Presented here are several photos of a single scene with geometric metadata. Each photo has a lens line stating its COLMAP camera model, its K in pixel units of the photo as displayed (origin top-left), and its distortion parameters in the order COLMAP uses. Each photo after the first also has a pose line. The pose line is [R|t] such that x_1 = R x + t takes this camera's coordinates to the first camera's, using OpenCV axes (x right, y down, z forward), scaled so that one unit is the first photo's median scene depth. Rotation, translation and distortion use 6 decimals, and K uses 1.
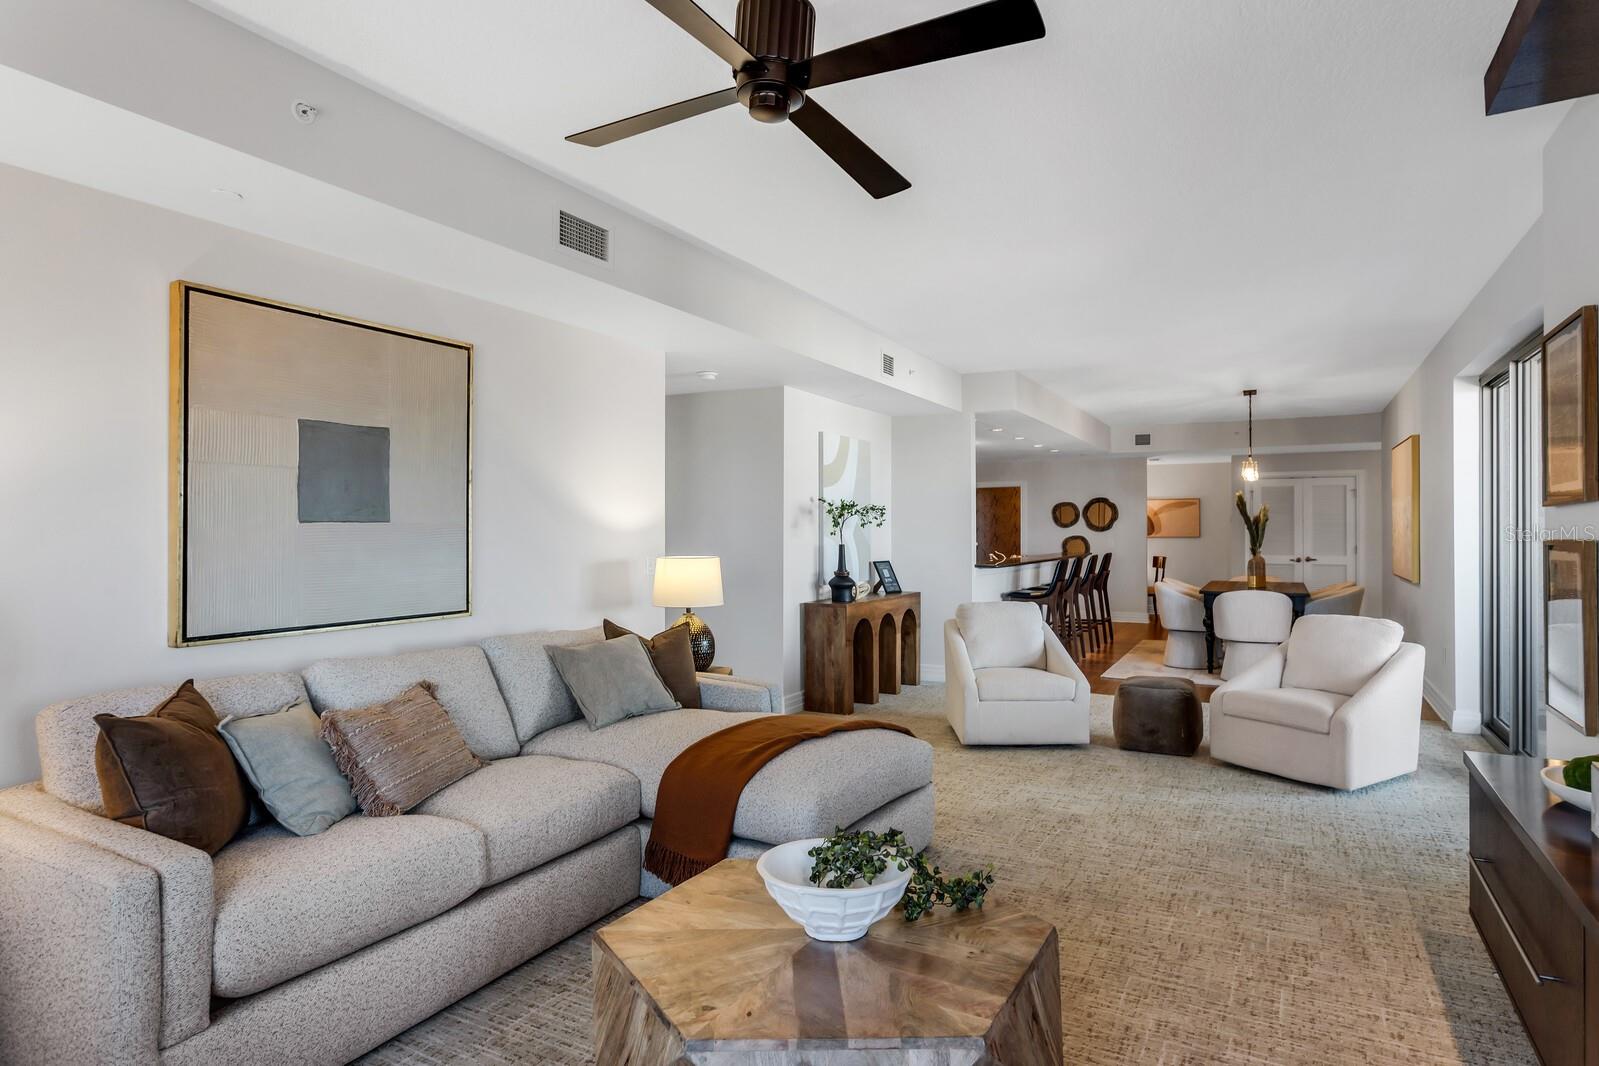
lens RADIAL K [[871.8, 0, 809.1], [0, 871.8, 522.5], [0, 0, 1]] dist [-0.002630, 0.002188]
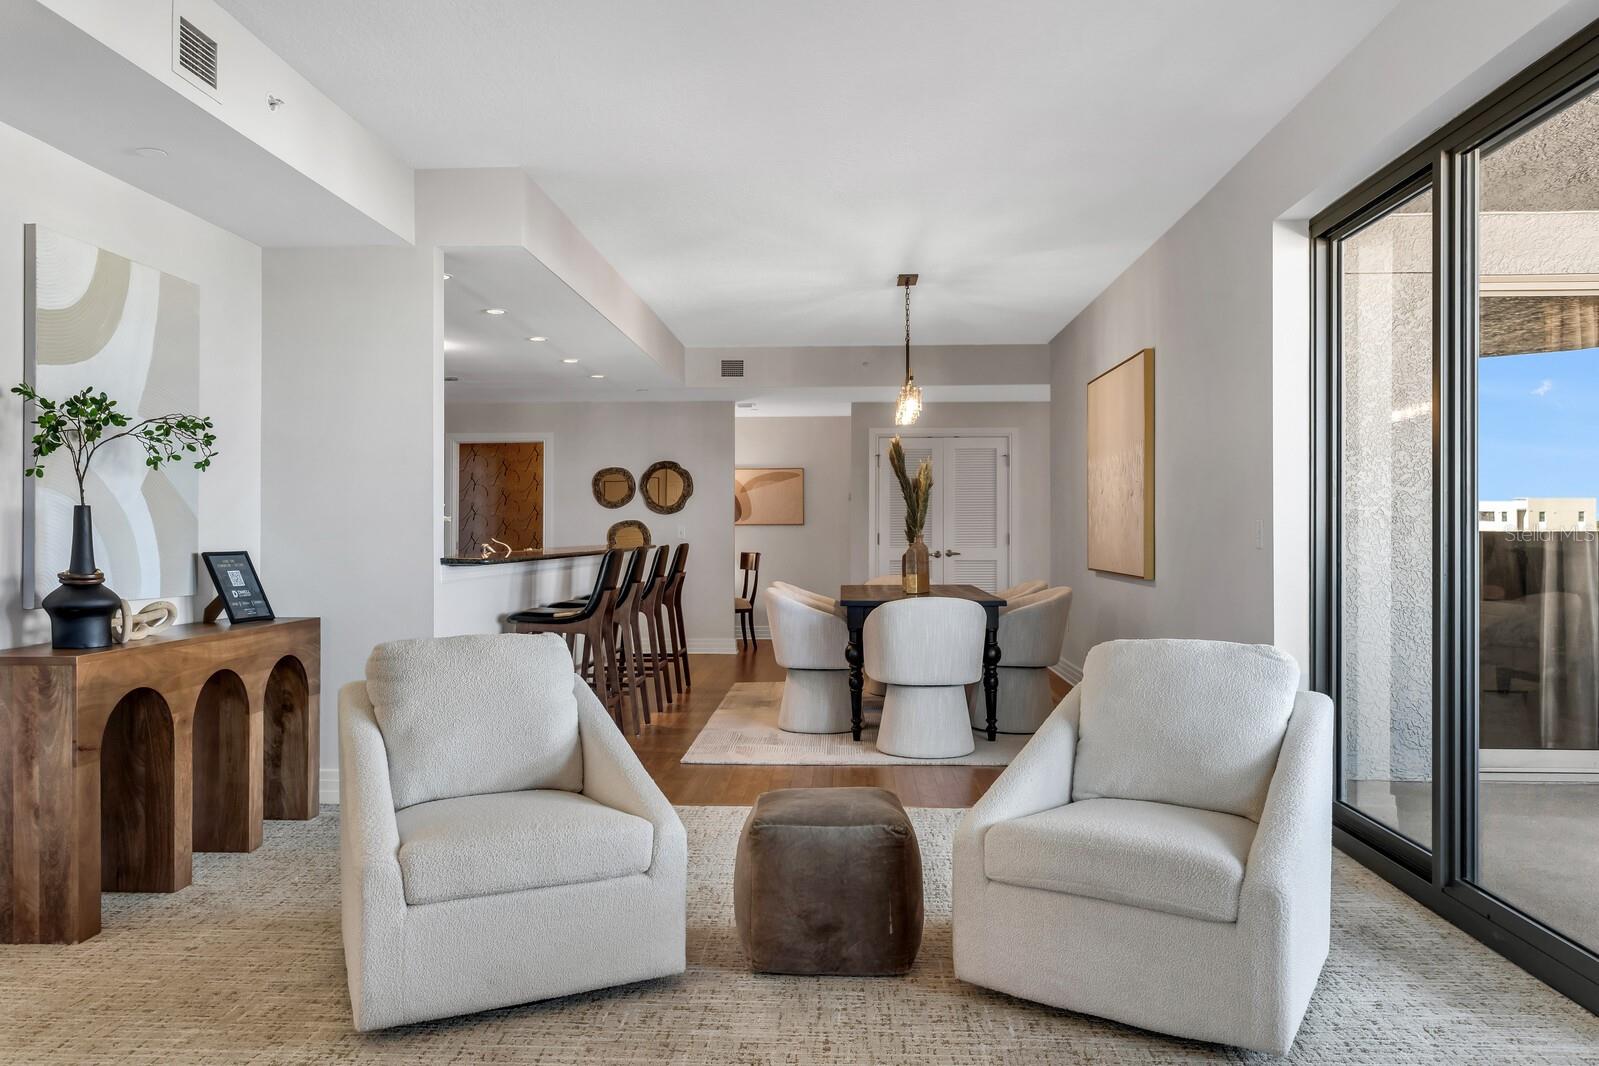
lens RADIAL K [[1136.0, 0, 804.0], [0, 1136.0, 528.3], [0, 0, 1]] dist [-0.002800, 0.004347]
pose [[0.897178, 0.002946, 0.441660, 0.091444], [-0.005363, 0.999977, 0.004225, 0.027695], [-0.441637, -0.006159, 0.897173, 0.336871]]
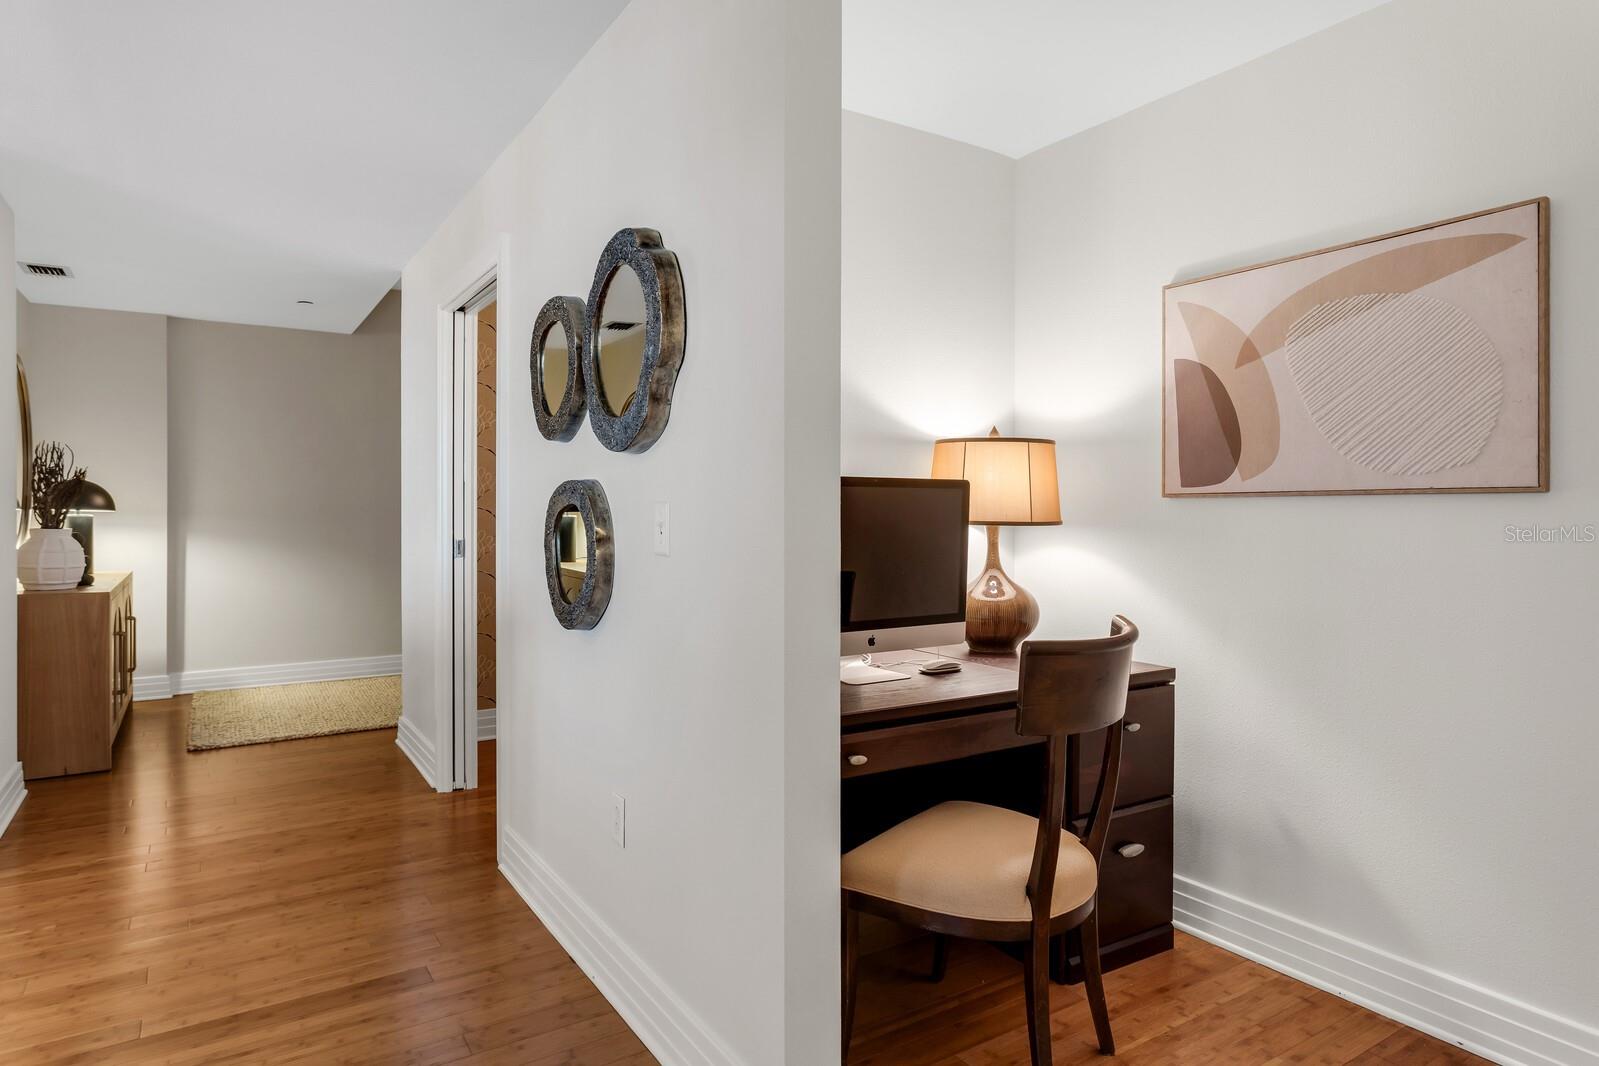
lens RADIAL K [[936.8, 0, 798.1], [0, 936.8, 529.2], [0, 0, 1]] dist [-0.000212, -0.000020]
pose [[0.875631, 0.002424, -0.482975, 0.720580], [0.003941, 0.999918, 0.012164, 0.036651], [0.482965, -0.012554, 0.875550, 1.413605]]
